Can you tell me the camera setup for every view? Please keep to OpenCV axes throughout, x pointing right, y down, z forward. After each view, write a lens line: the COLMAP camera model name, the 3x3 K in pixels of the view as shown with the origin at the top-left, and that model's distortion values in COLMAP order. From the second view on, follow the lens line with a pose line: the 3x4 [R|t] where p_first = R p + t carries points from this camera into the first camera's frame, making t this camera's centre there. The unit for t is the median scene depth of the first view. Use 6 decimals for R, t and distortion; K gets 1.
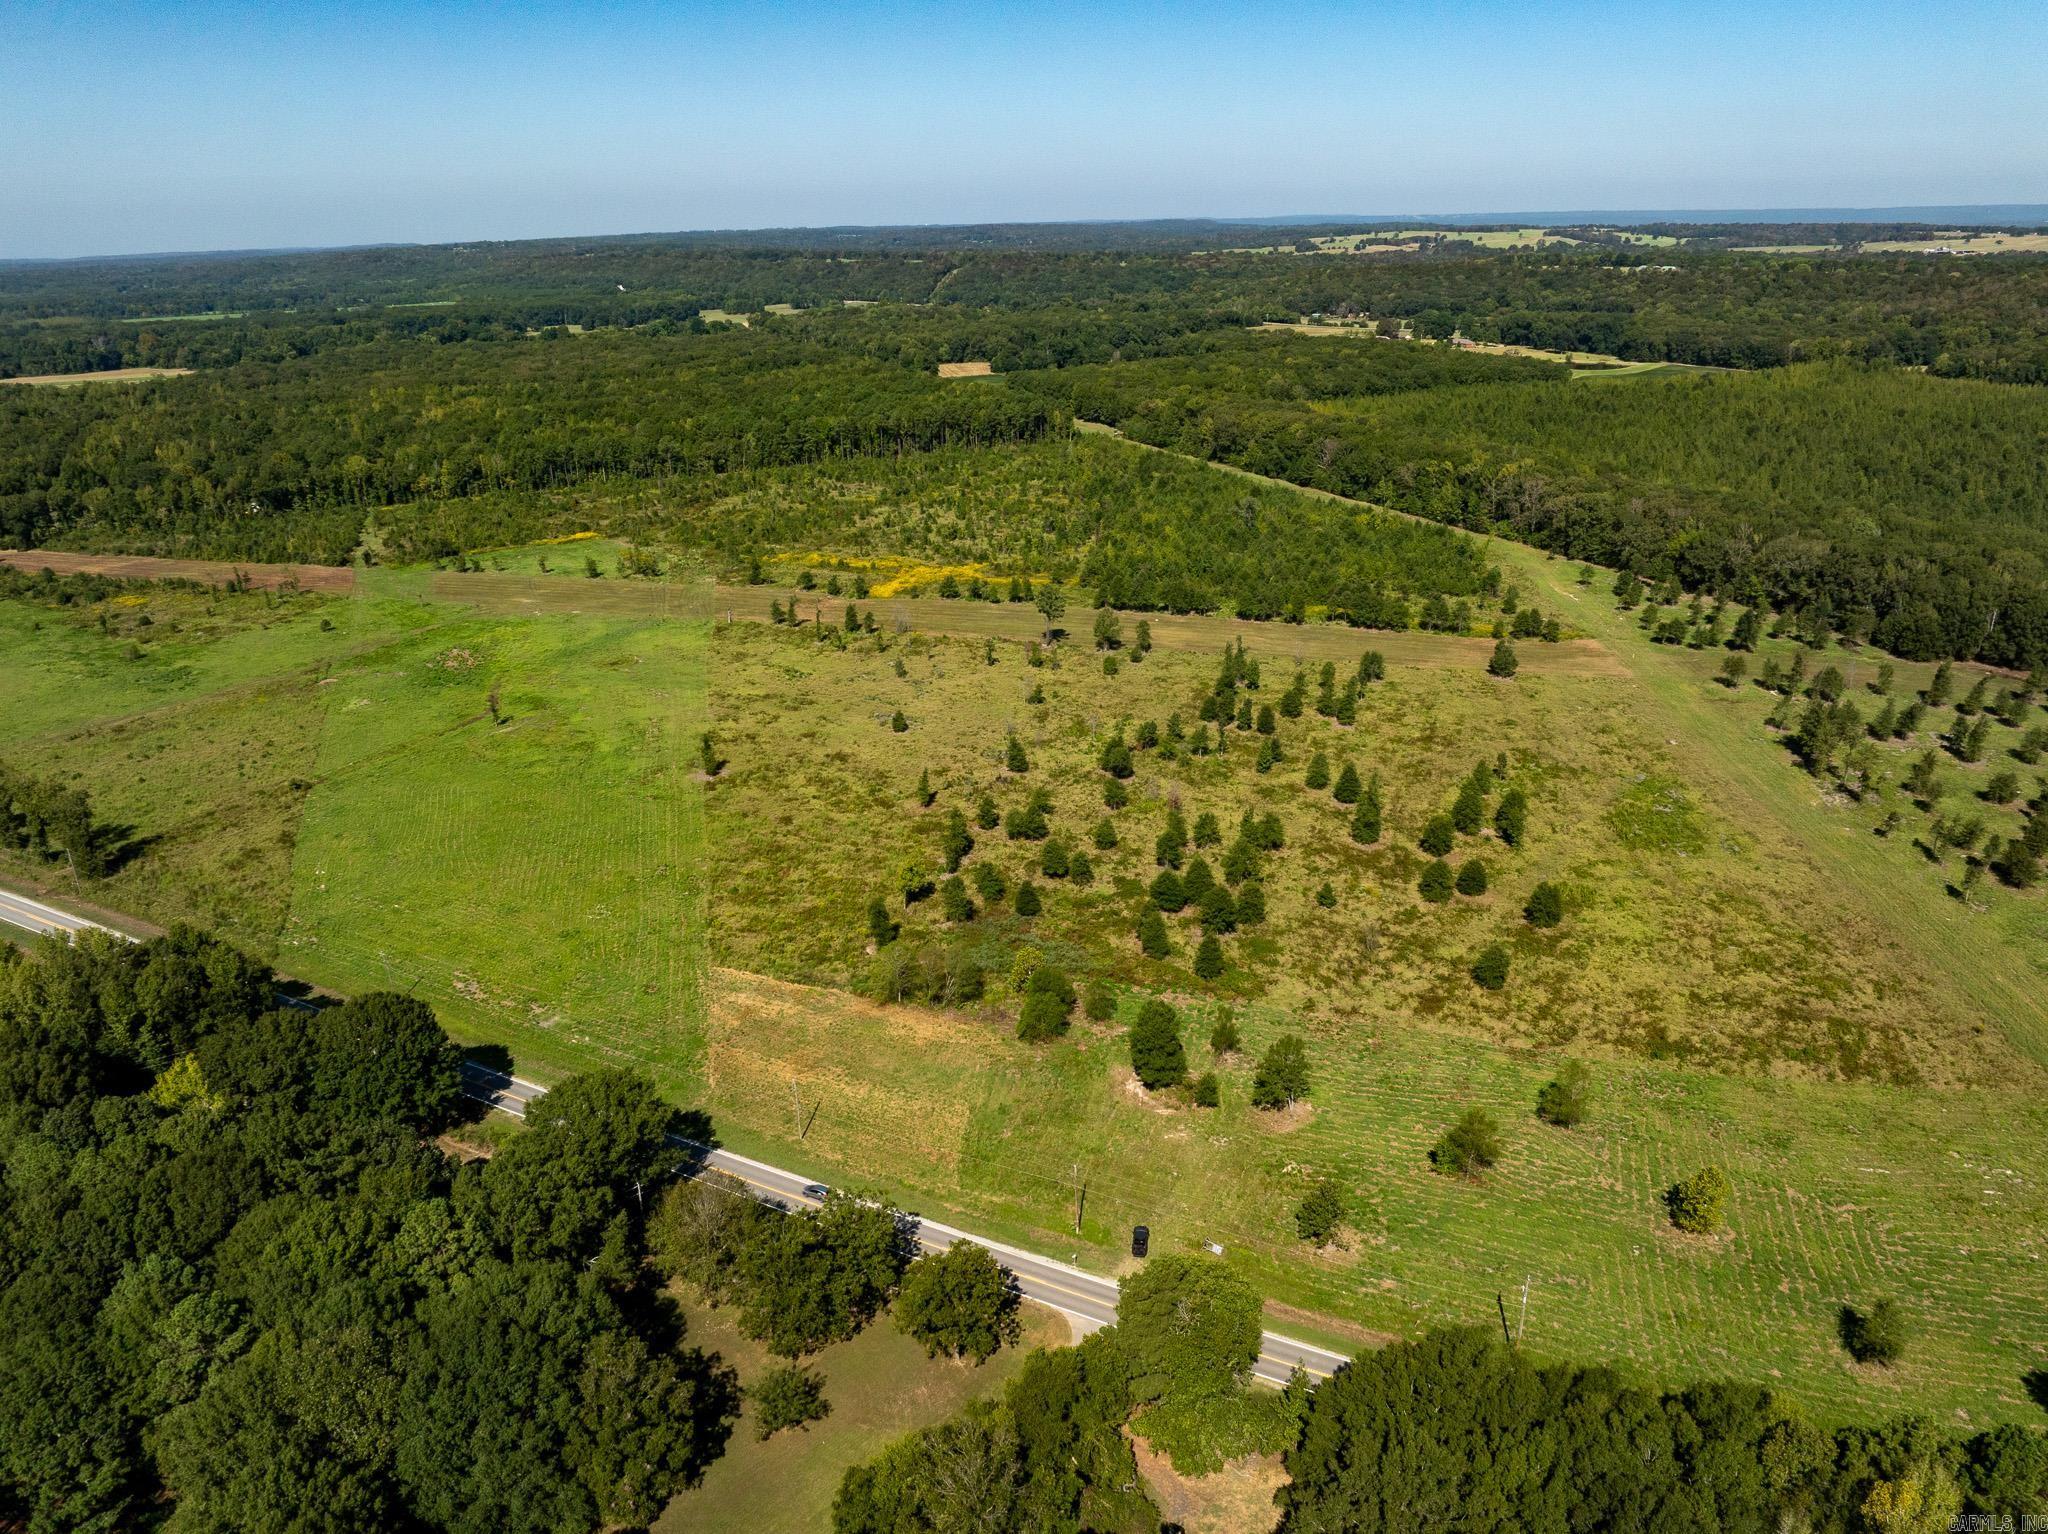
lens RADIAL K [[1430.1, 0, 1013.4], [0, 1430.1, 789.7], [0, 0, 1]] dist [-0.054525, 0.024559]
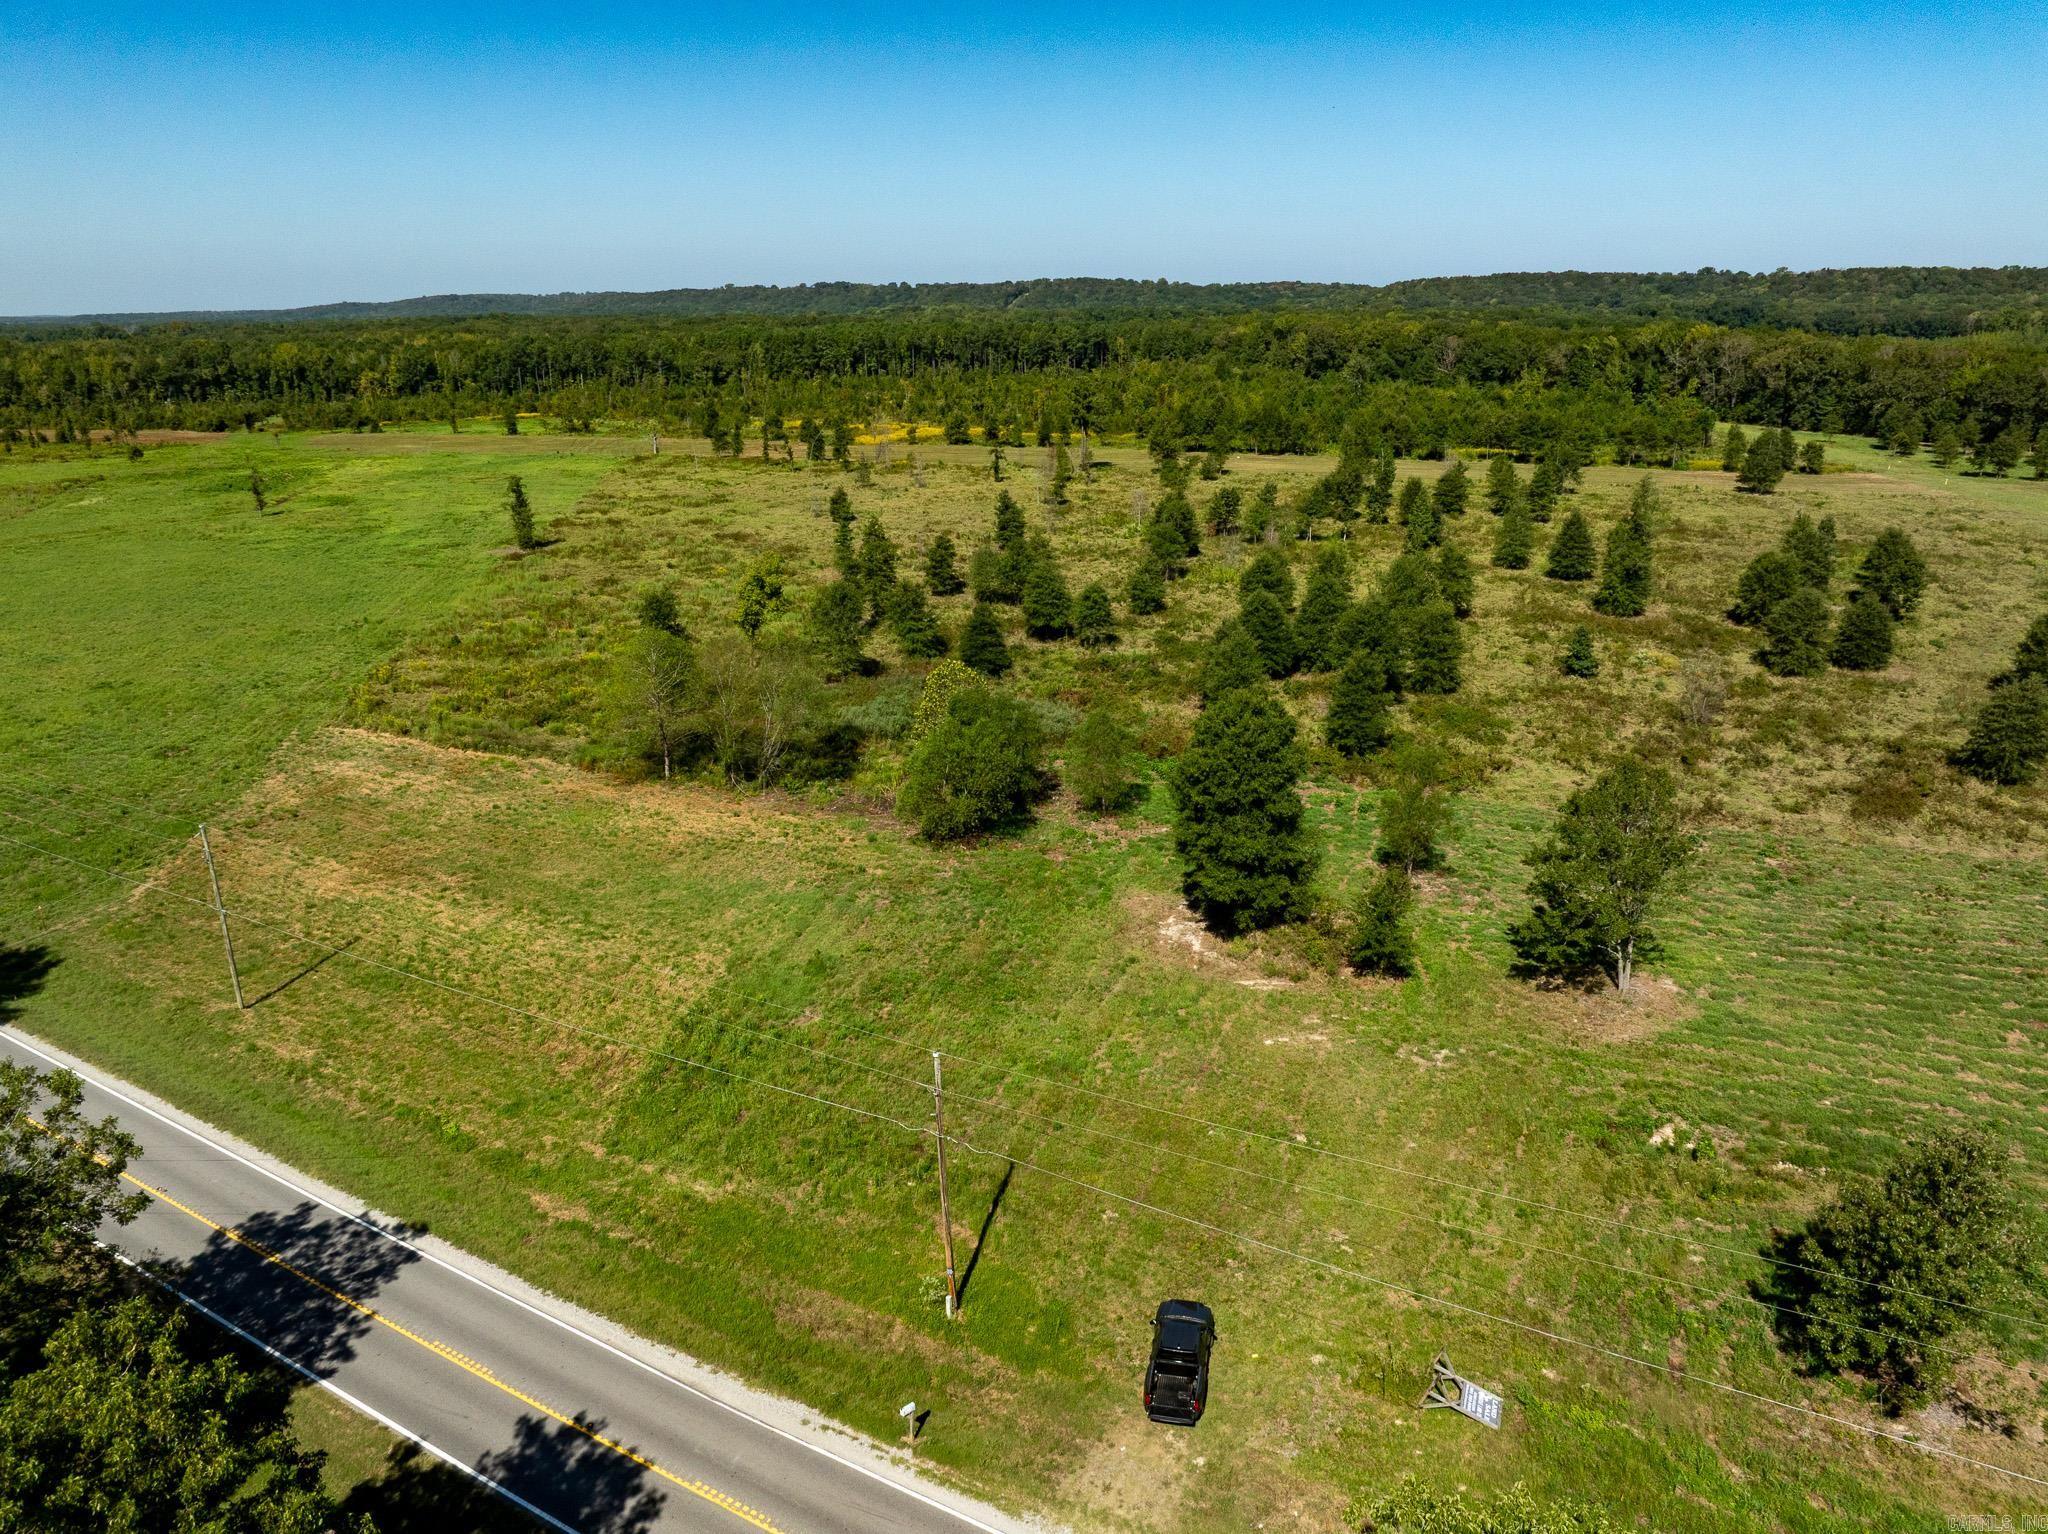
lens RADIAL K [[1430.1, 0, 1017.2], [0, 1430.1, 763.6], [0, 0, 1]] dist [-0.054525, 0.024559]
pose [[0.998497, 0.027988, -0.047111, 0.051485], [-0.031334, 0.996923, -0.071856, 0.171073], [0.044955, 0.073224, 0.996302, 0.548426]]
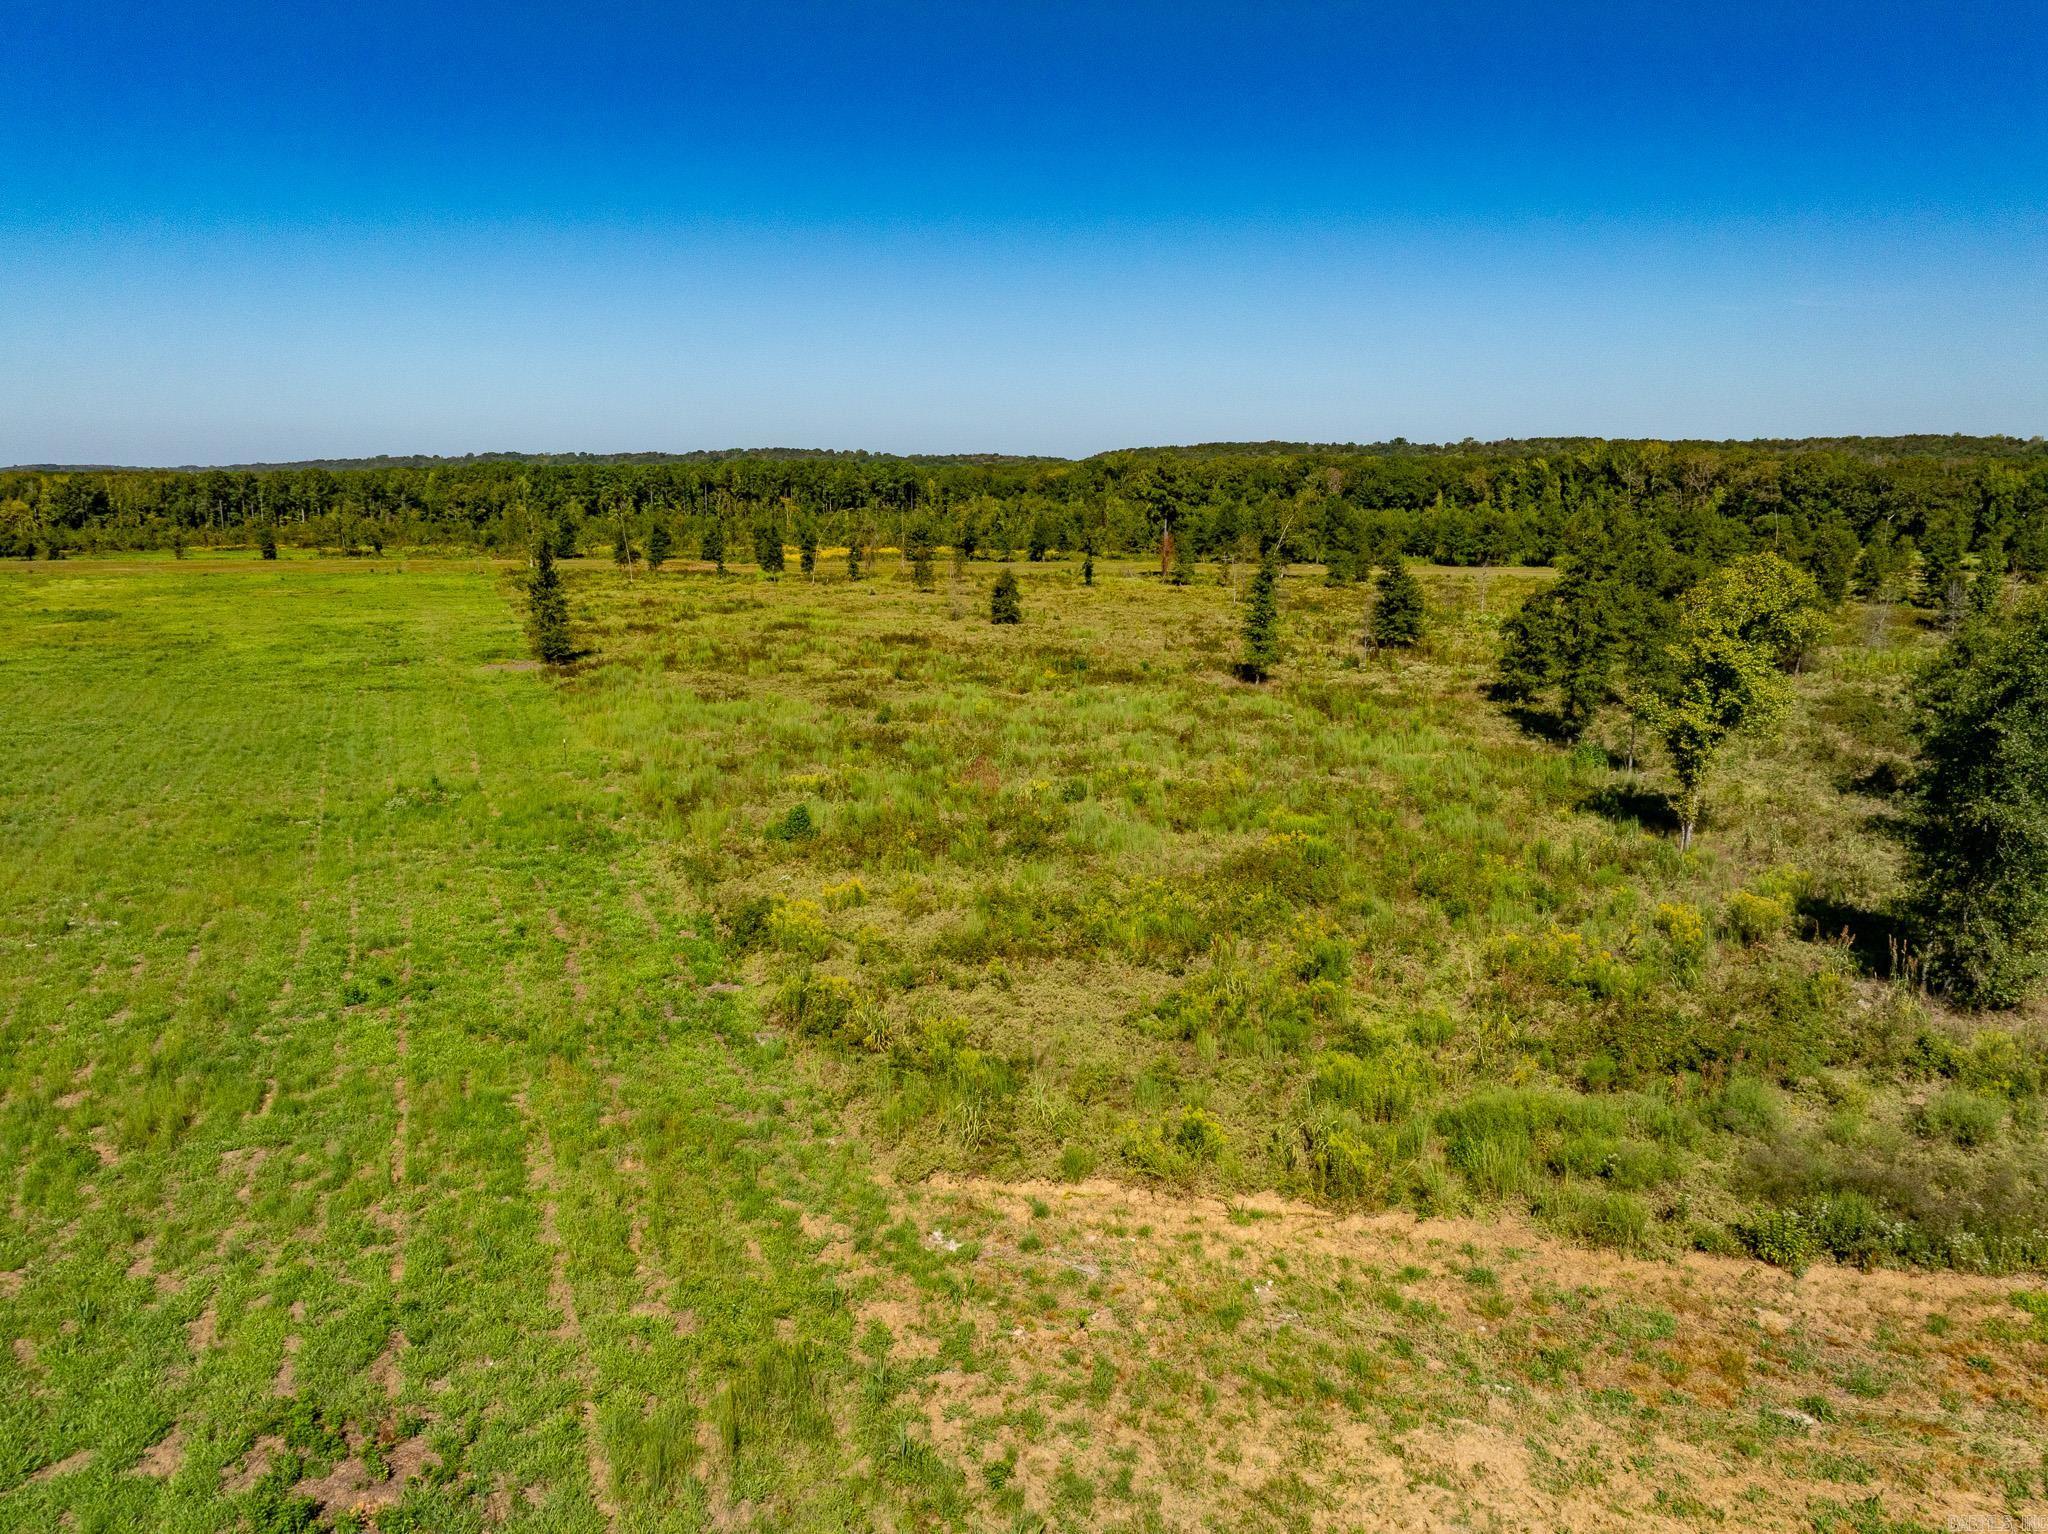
lens RADIAL K [[1430.1, 0, 1005.1], [0, 1430.1, 759.8], [0, 0, 1]] dist [-0.054525, 0.024559]
pose [[0.983671, -0.011546, 0.179607, -0.234122], [0.047038, 0.979746, -0.194639, 0.118257], [-0.173722, 0.199909, 0.964291, 0.916213]]
